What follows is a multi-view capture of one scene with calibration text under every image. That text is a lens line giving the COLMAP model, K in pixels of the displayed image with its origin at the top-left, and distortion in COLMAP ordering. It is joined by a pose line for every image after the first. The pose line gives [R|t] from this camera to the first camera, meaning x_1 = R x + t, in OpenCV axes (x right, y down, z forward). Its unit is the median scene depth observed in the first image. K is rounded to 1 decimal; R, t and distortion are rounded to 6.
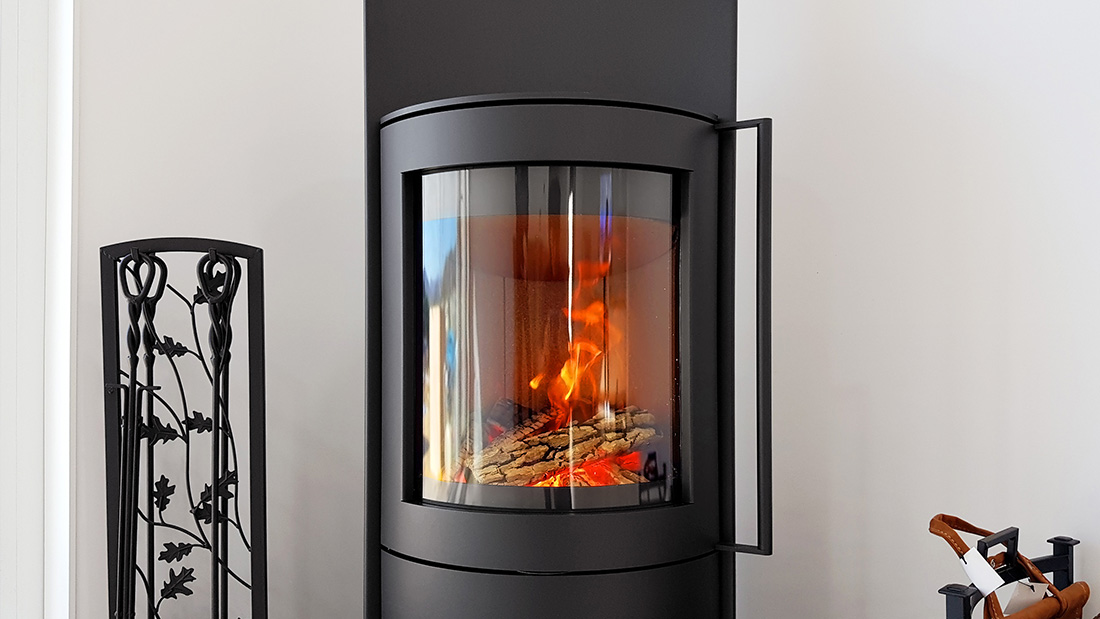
lens RADIAL K [[842.1, 0, 501.6], [0, 842.1, 321.8], [0, 0, 1]] dist [-0.008558, 0.000941]
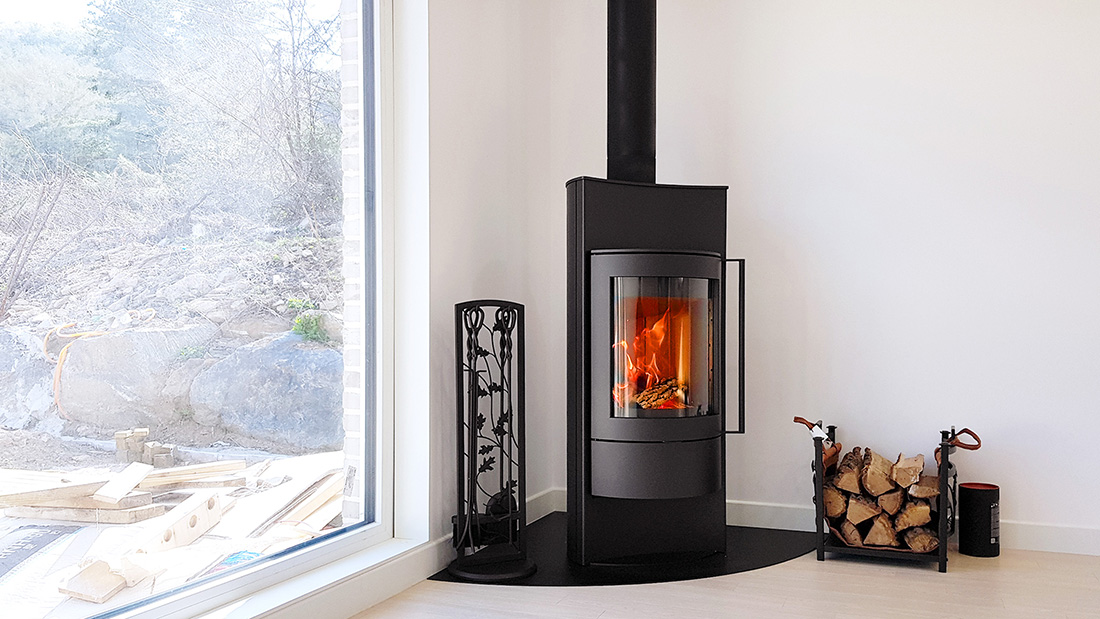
lens RADIAL K [[842.1, 0, 514.1], [0, 842.1, 299.5], [0, 0, 1]] dist [-0.008558, 0.000941]
pose [[0.940270, 0.008159, 0.340333, -1.059598], [-0.007477, 0.999967, -0.003314, -0.095691], [-0.340348, 0.000572, 0.940299, -1.014367]]
